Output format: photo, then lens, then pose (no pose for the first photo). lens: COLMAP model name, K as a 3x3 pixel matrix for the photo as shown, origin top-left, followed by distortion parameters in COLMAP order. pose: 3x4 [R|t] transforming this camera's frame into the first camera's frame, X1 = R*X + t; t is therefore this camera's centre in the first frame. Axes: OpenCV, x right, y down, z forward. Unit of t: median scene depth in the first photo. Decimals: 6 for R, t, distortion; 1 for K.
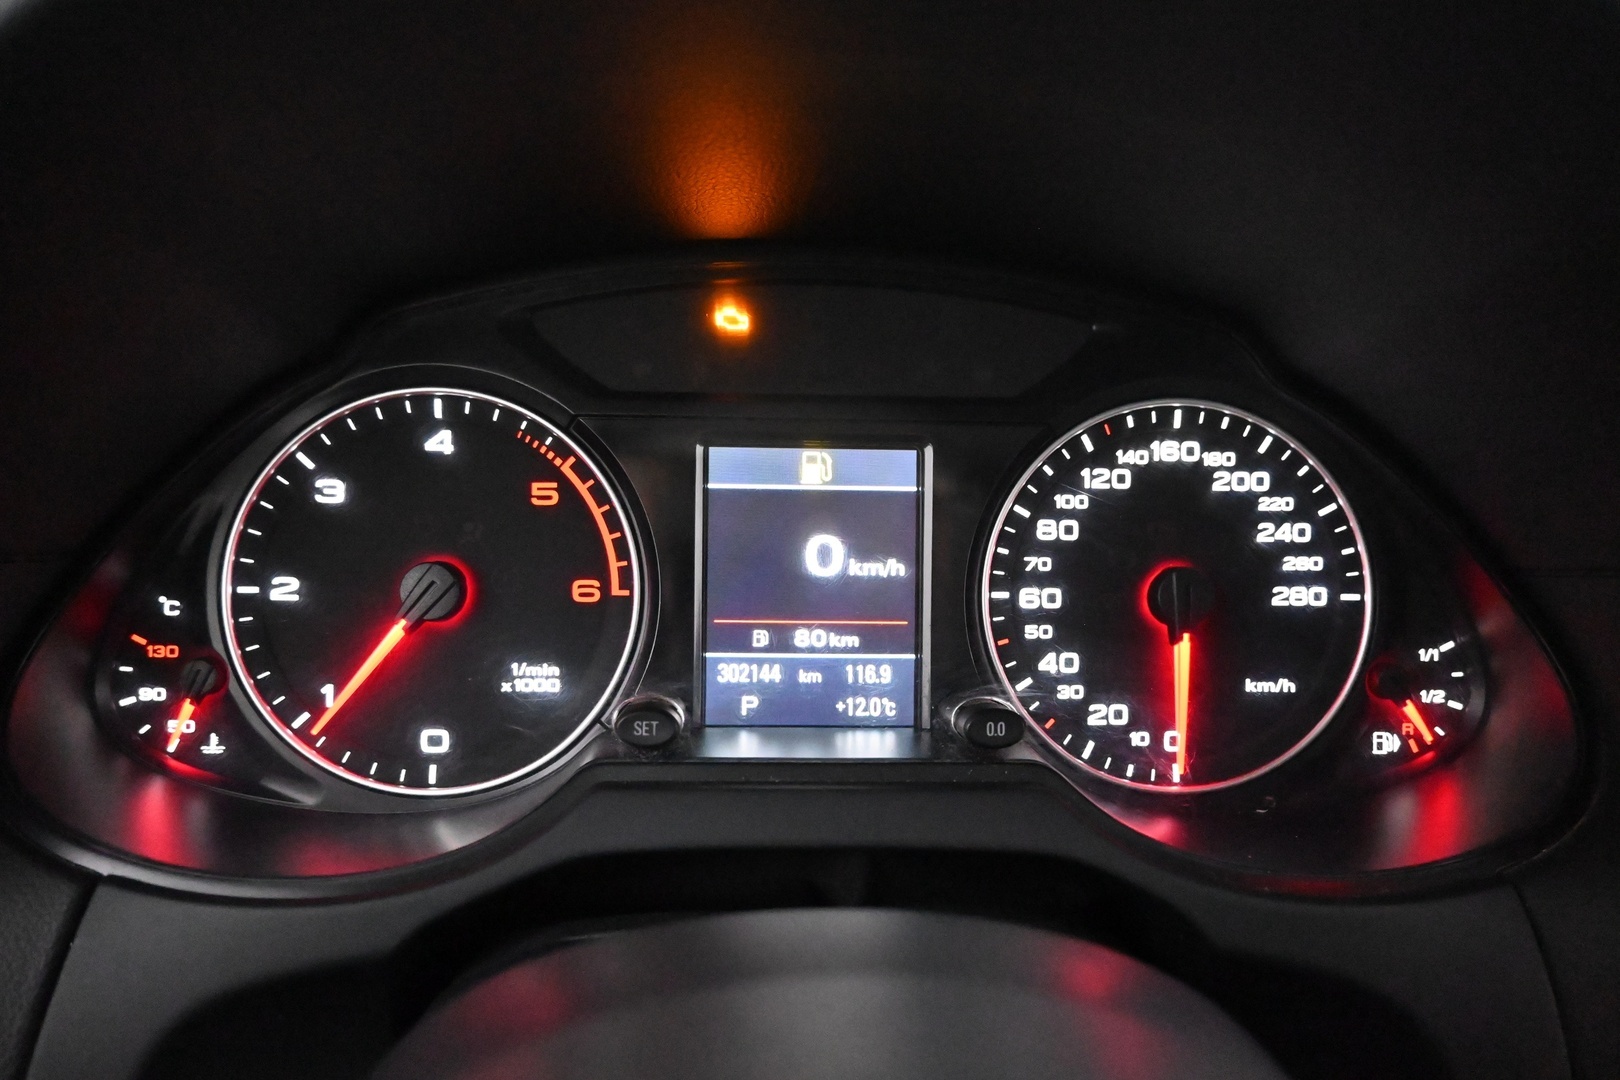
lens RADIAL K [[1167.9, 0, 810.0], [0, 1167.9, 540.0], [0, 0, 1]] dist [-0.003605, -0.001312]
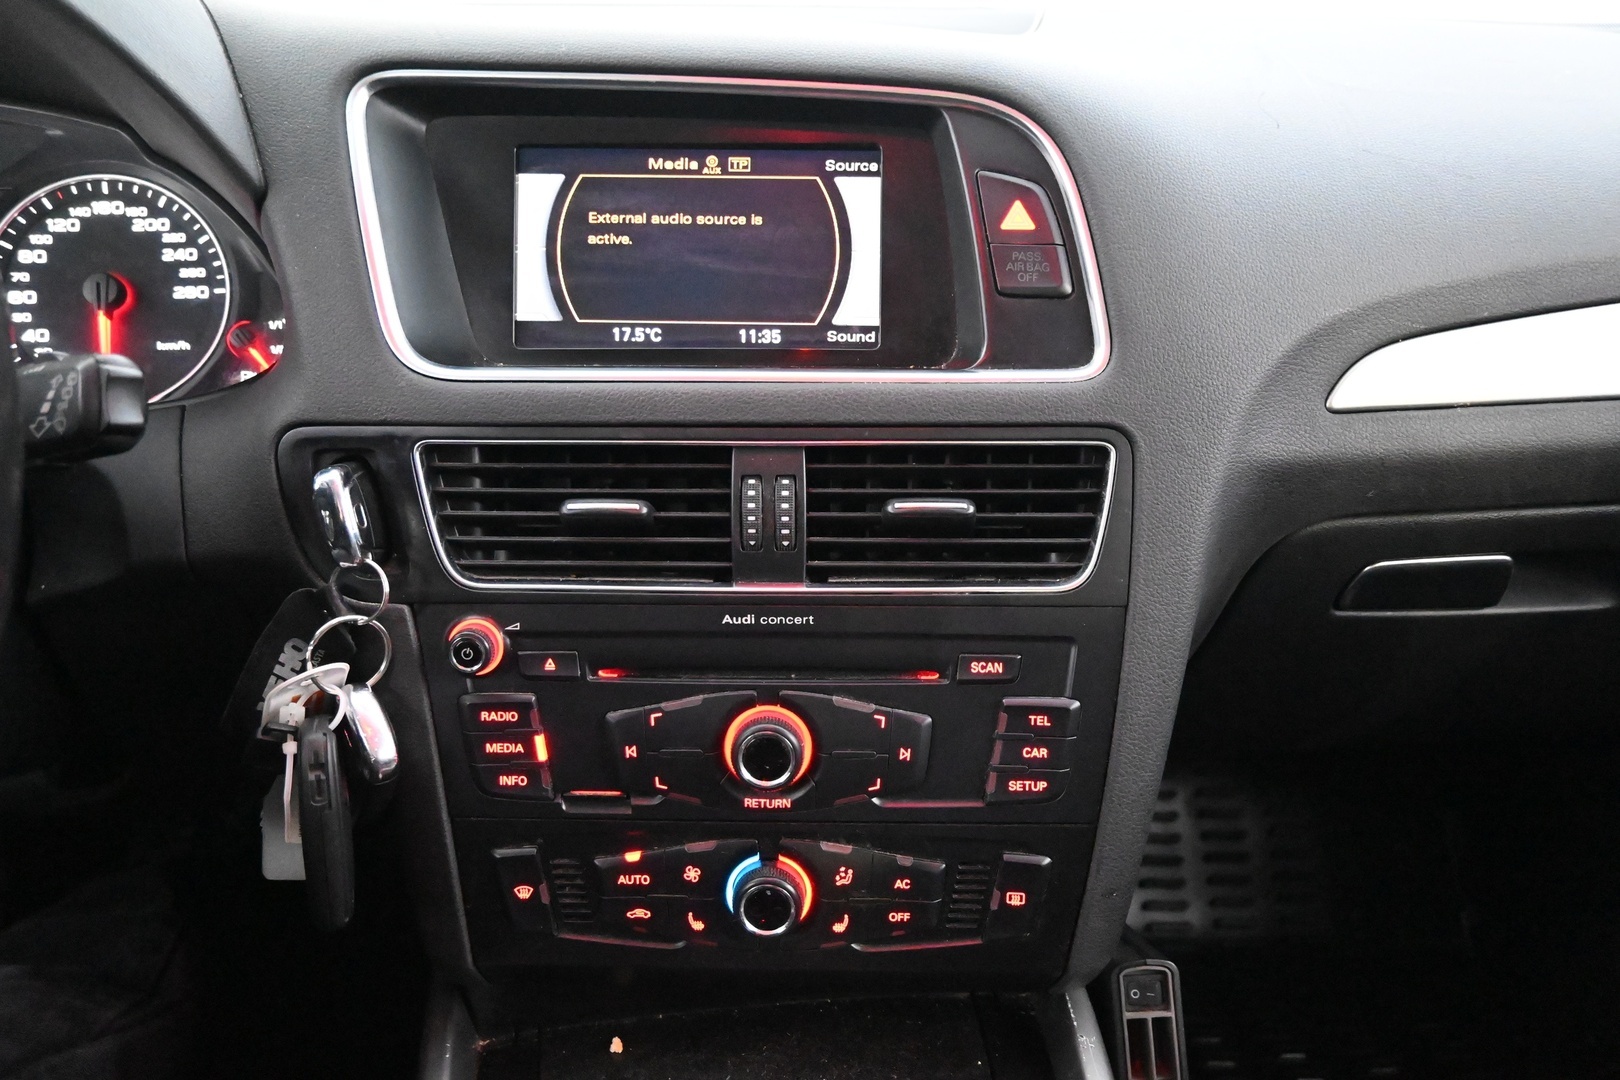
lens RADIAL K [[1167.9, 0, 810.0], [0, 1167.9, 540.0], [0, 0, 1]] dist [-0.003605, -0.001312]
pose [[0.995313, -0.054081, 0.080176, 1.161341], [0.054508, 0.998508, -0.003149, 0.460811], [-0.079886, 0.007504, 0.996776, -0.738952]]
